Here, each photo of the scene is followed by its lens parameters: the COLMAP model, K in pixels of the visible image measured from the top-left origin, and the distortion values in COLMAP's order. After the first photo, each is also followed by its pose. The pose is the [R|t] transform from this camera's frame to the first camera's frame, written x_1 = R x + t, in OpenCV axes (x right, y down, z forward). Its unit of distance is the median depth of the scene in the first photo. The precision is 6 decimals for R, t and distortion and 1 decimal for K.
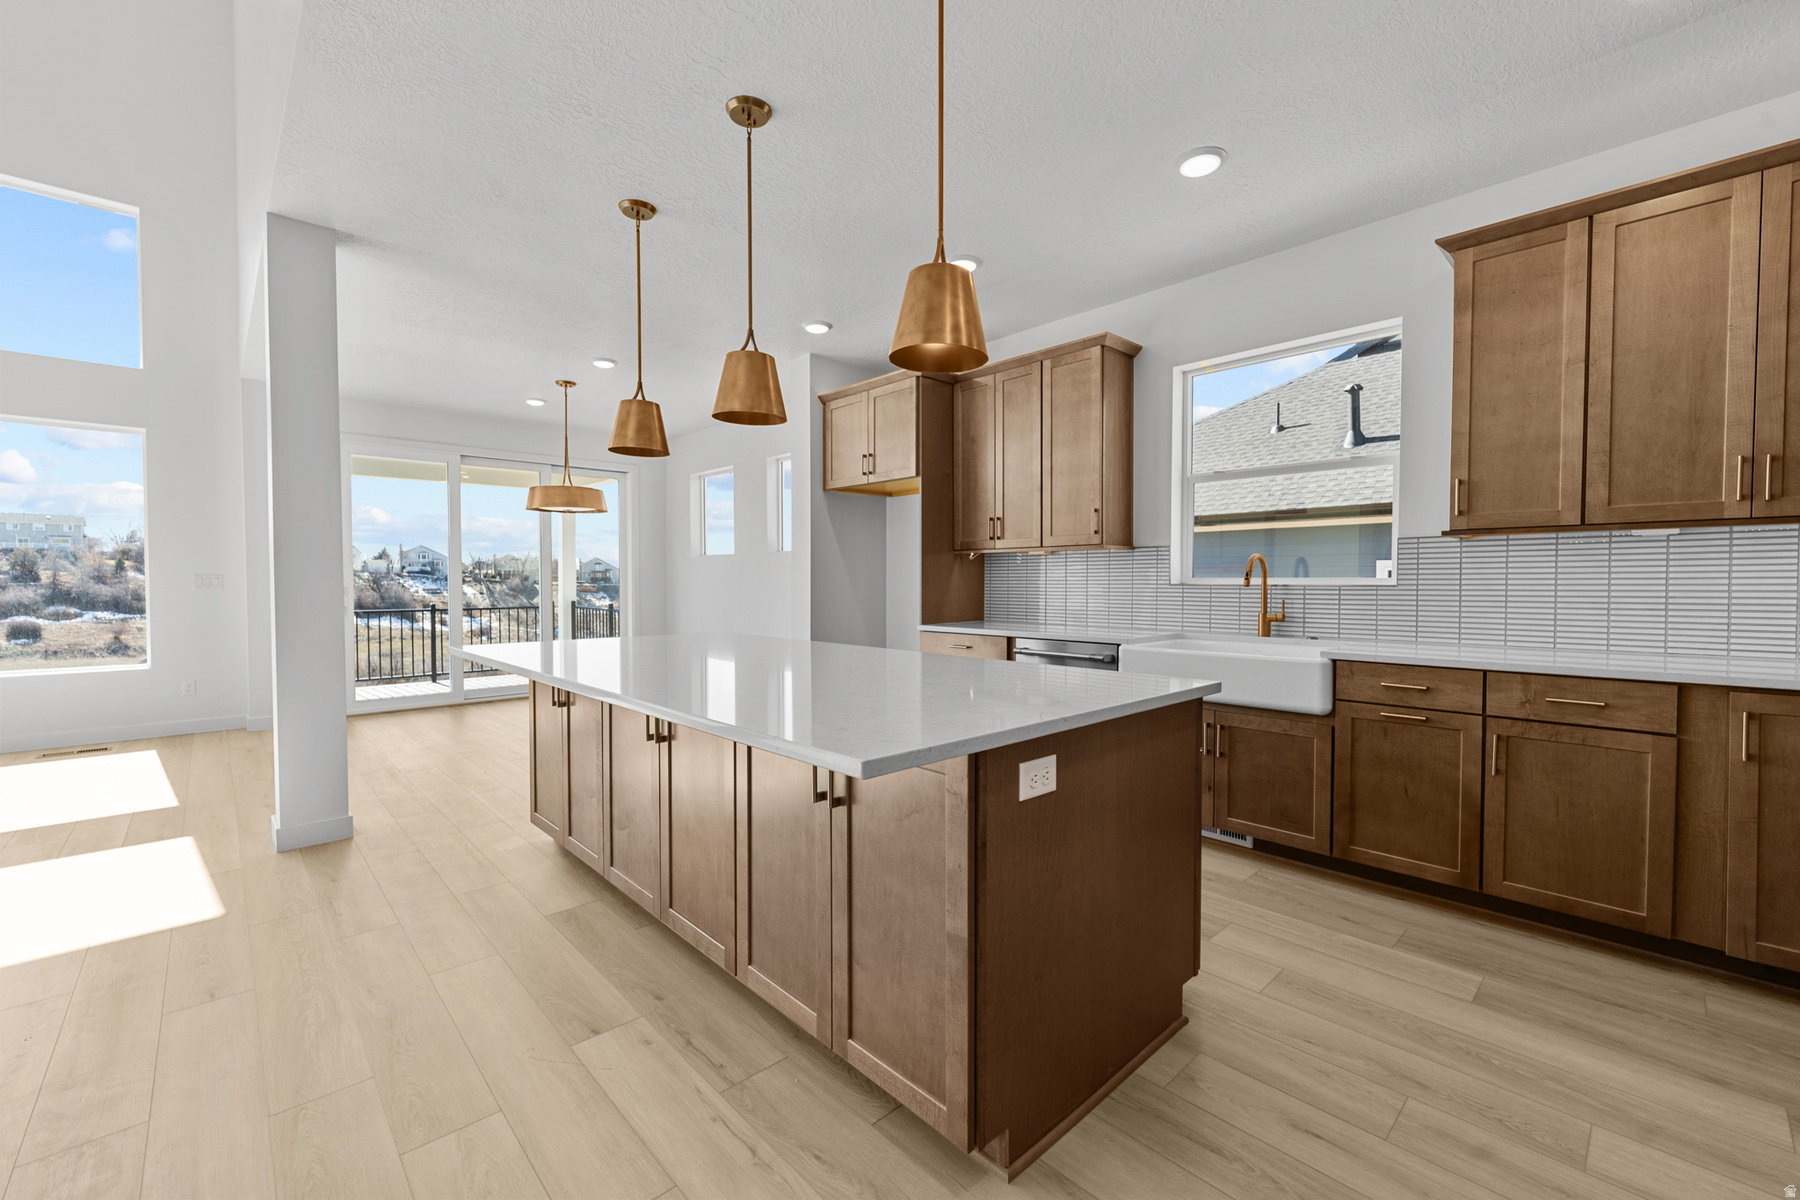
lens RADIAL K [[730.6, 0, 901.6], [0, 730.6, 600.6], [0, 0, 1]] dist [0.006211, -0.000495]
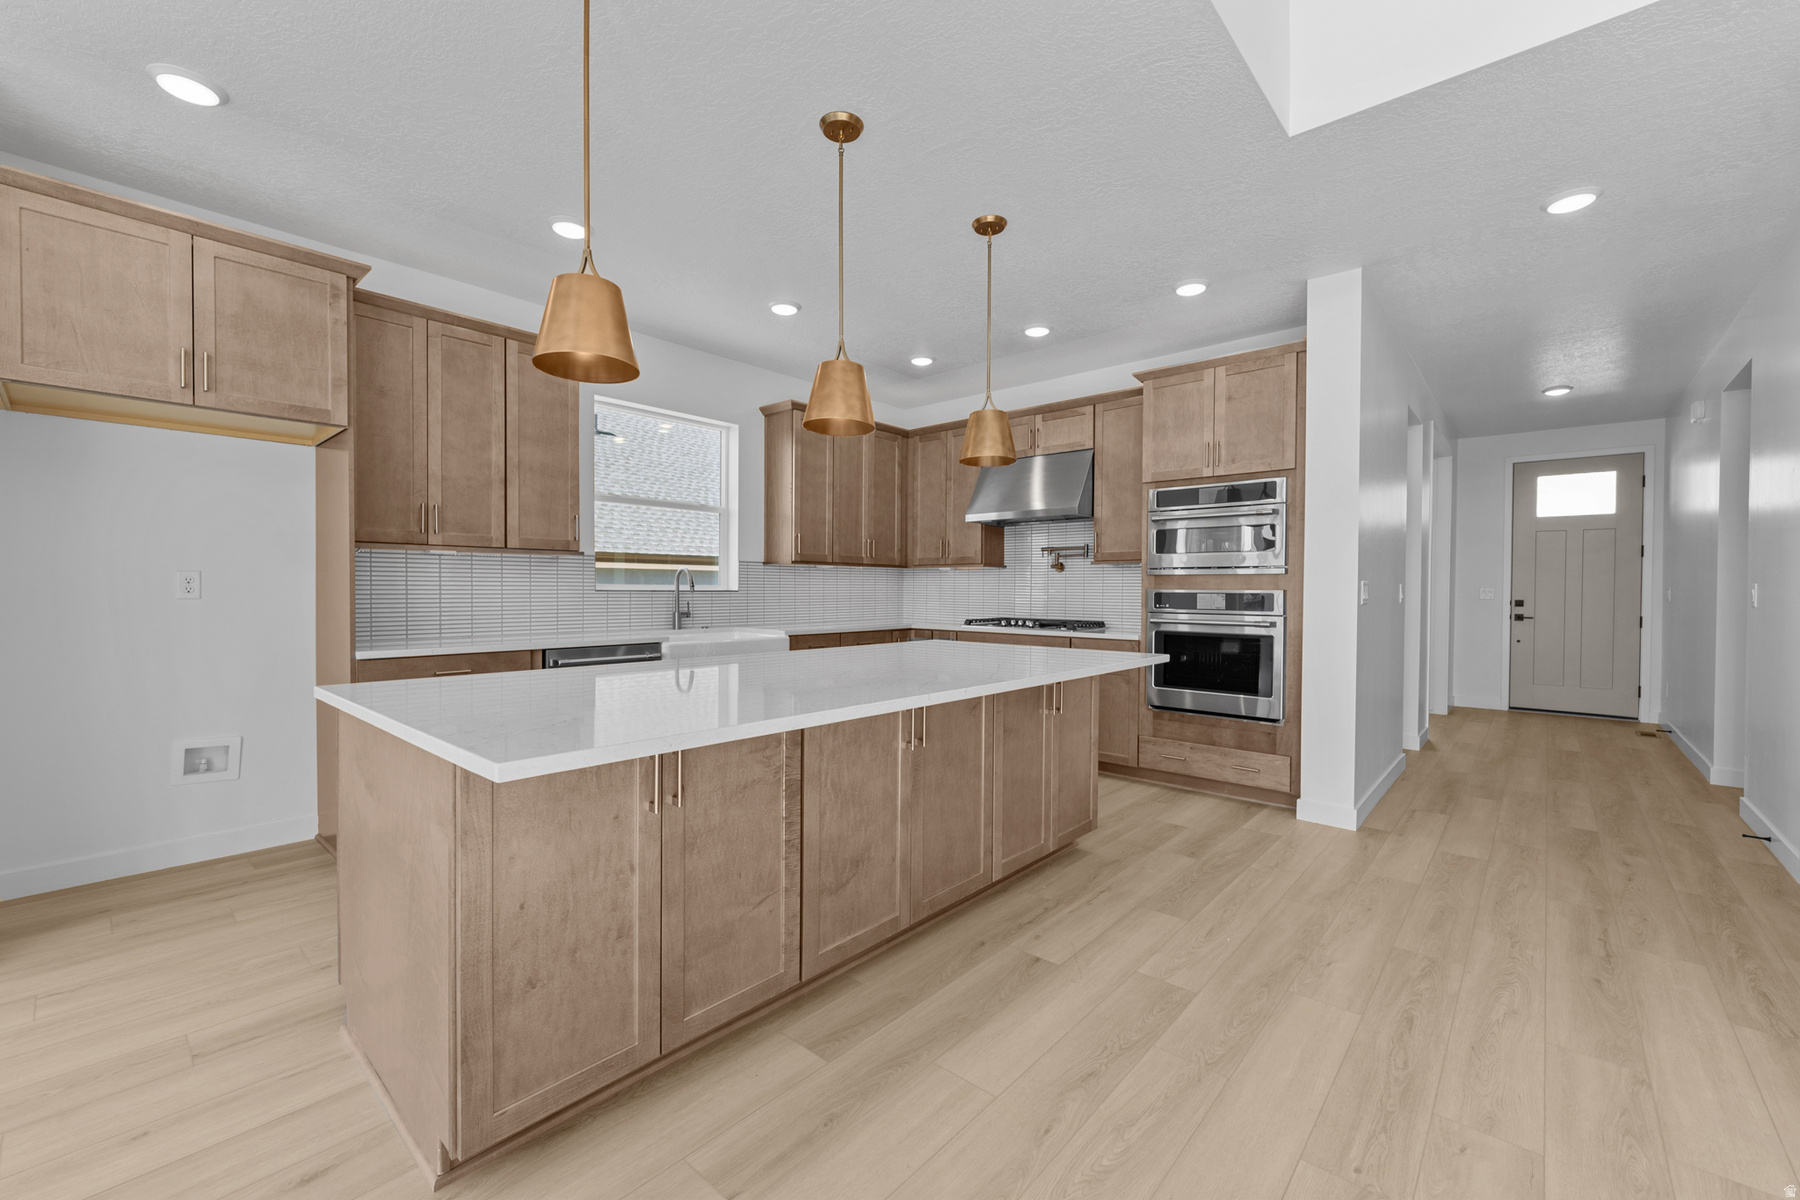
lens RADIAL K [[730.6, 0, 897.9], [0, 730.6, 600.8], [0, 0, 1]] dist [0.006211, -0.000495]
pose [[-0.091456, -0.015261, 0.995692, -0.912600], [0.021812, 0.999612, 0.017325, -0.017865], [-0.995570, 0.023303, -0.091087, 0.759929]]
